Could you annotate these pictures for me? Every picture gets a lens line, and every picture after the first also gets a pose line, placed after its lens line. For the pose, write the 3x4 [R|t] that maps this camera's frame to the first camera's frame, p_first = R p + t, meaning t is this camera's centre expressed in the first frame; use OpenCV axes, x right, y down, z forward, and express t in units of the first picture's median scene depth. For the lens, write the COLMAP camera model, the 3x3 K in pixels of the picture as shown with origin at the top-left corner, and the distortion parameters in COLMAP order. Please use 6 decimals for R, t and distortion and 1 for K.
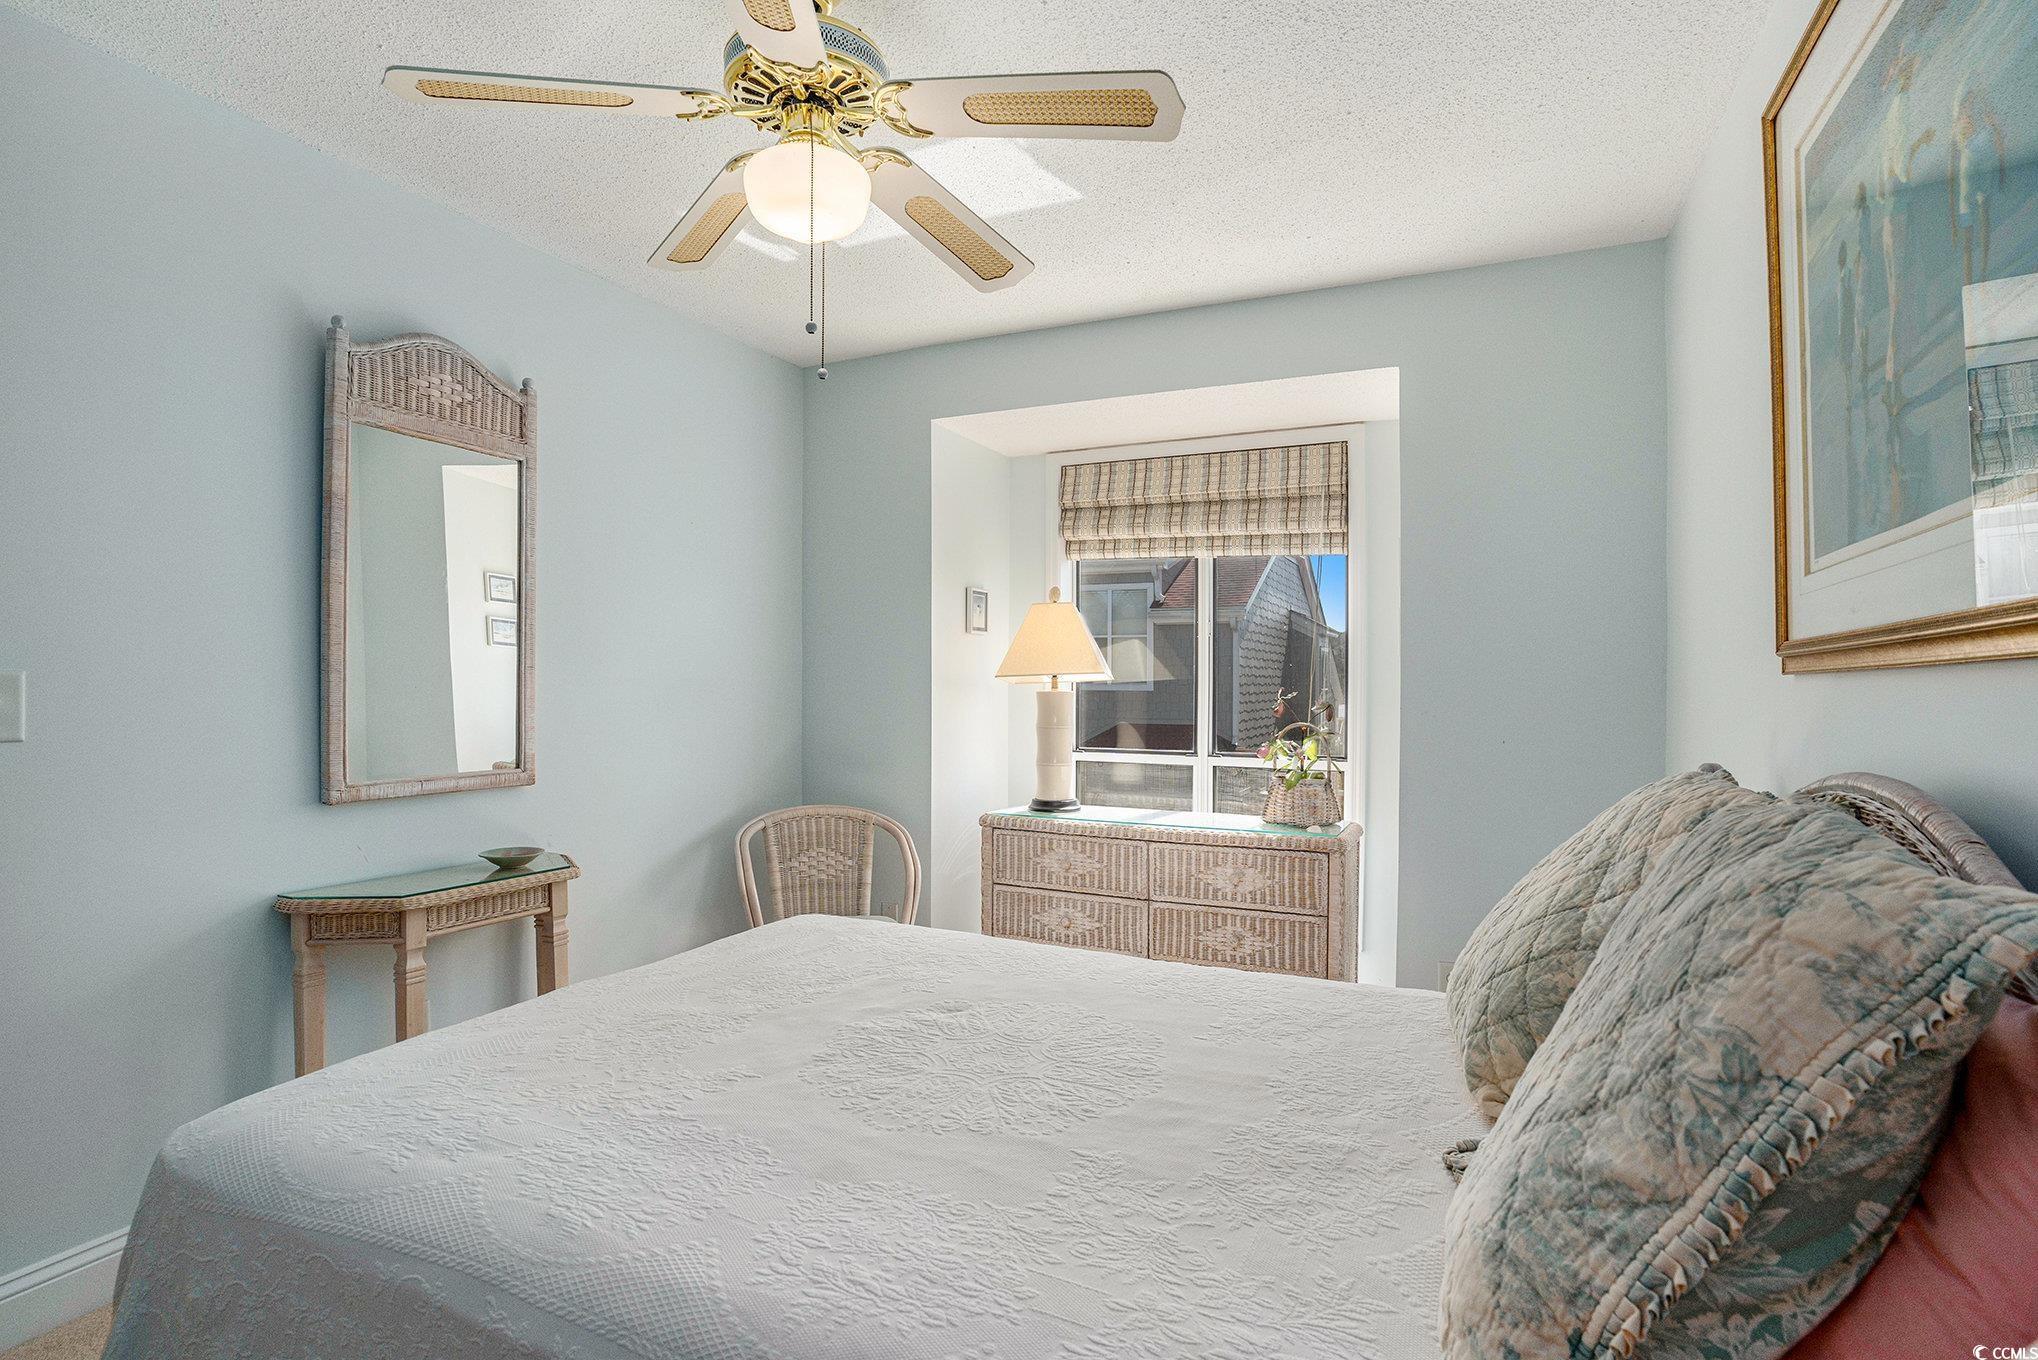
lens RADIAL K [[1042.7, 0, 1019.0], [0, 1042.7, 680.0], [0, 0, 1]] dist [-0.103466, 0.085928]
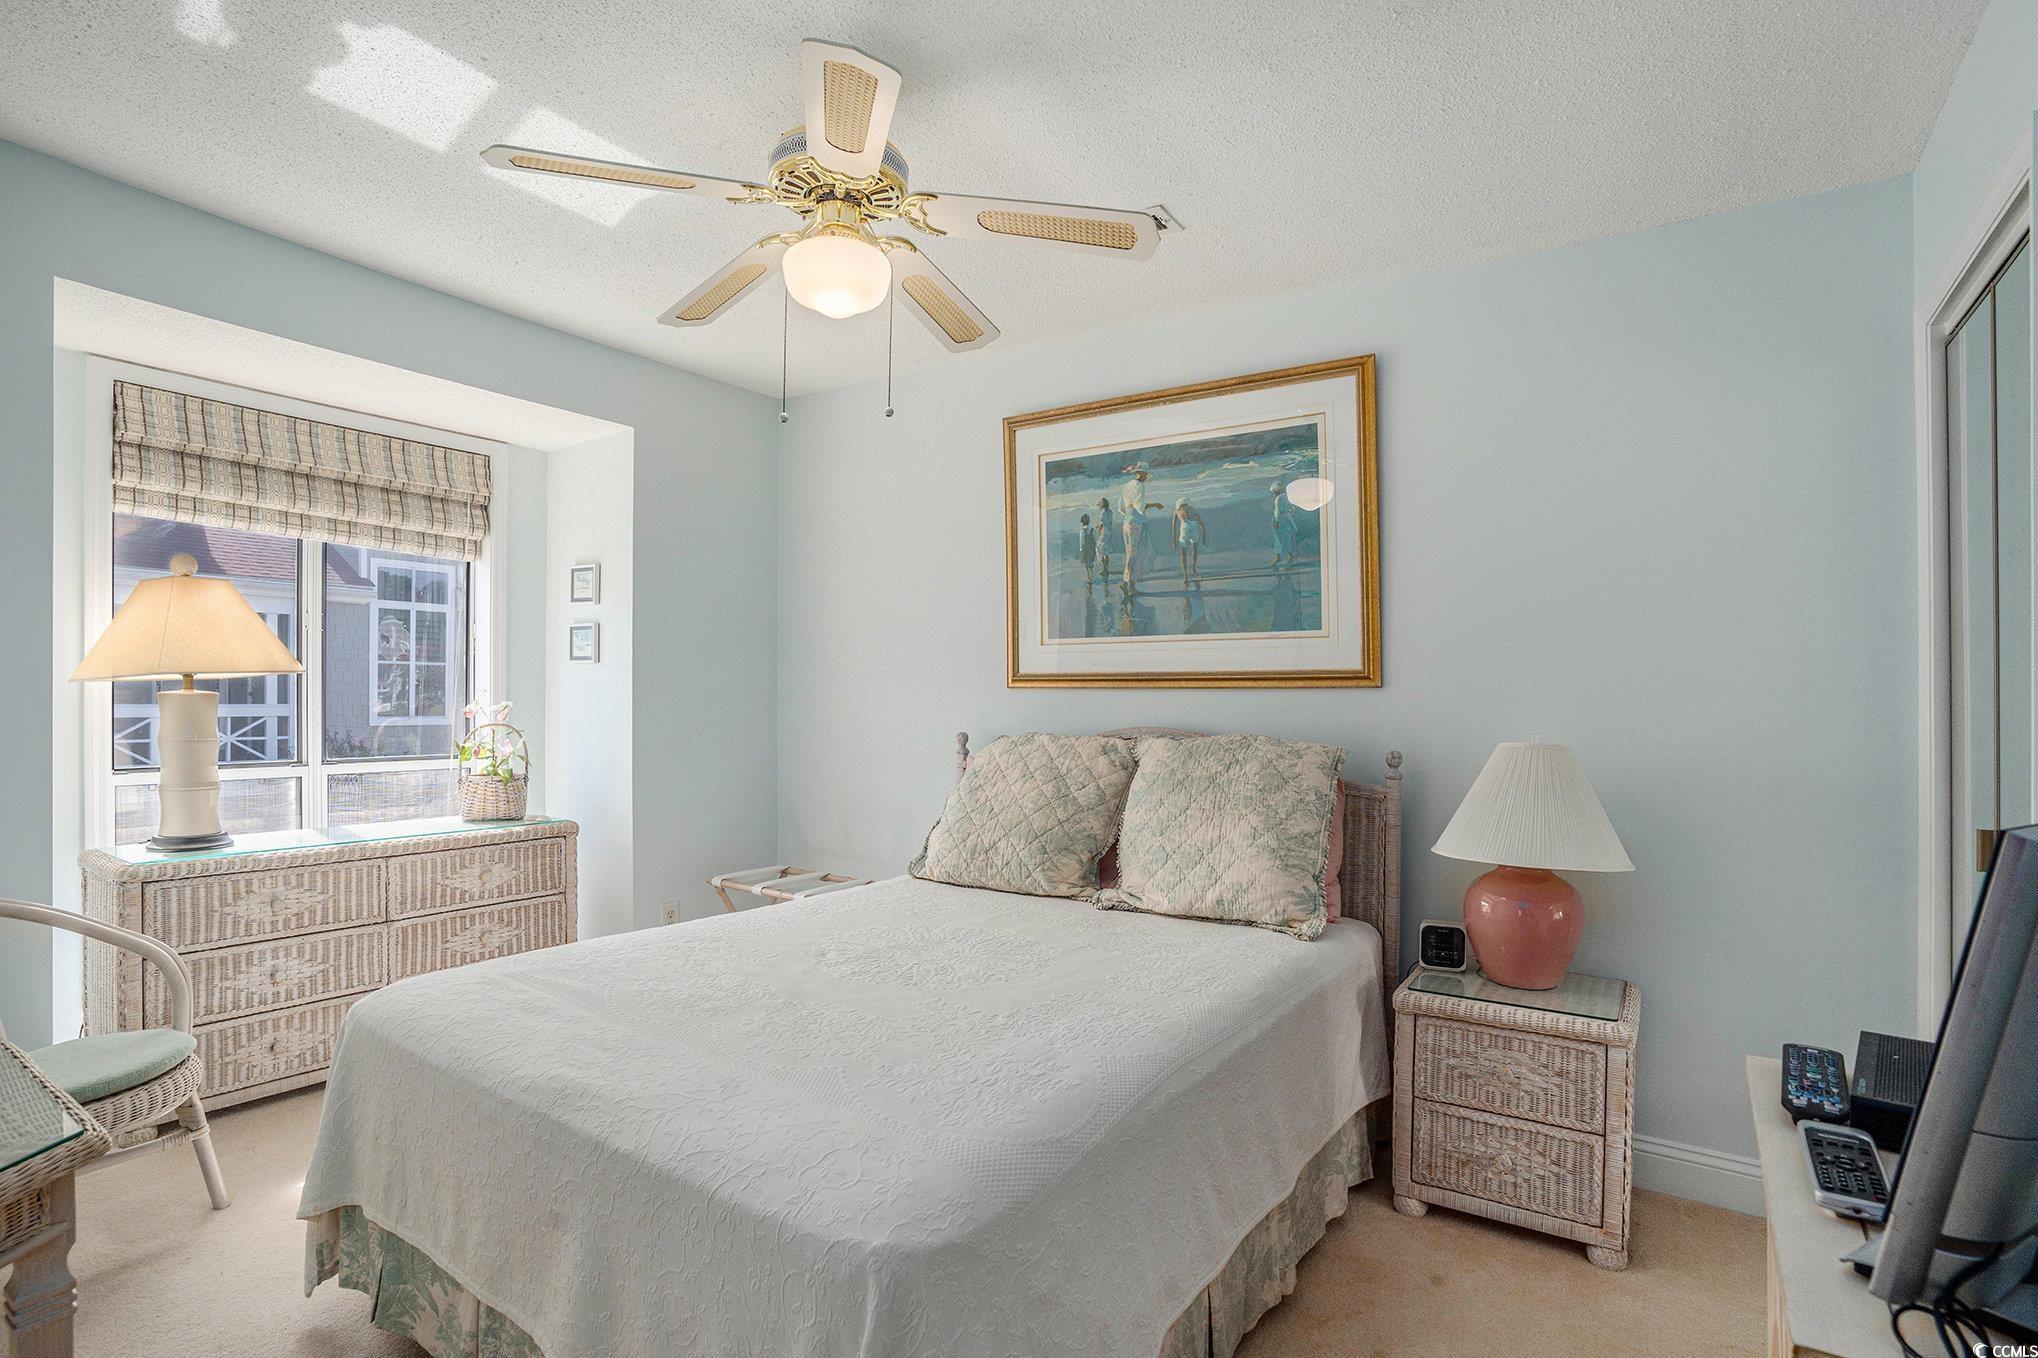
lens RADIAL K [[1013.8, 0, 1020.3], [0, 1013.8, 689.4], [0, 0, 1]] dist [-0.000305, 0.035026]
pose [[0.170906, -0.001033, 0.985287, -0.664338], [-0.018737, 0.999815, 0.004299, -0.006964], [-0.985109, -0.019196, 0.170855, 0.298224]]
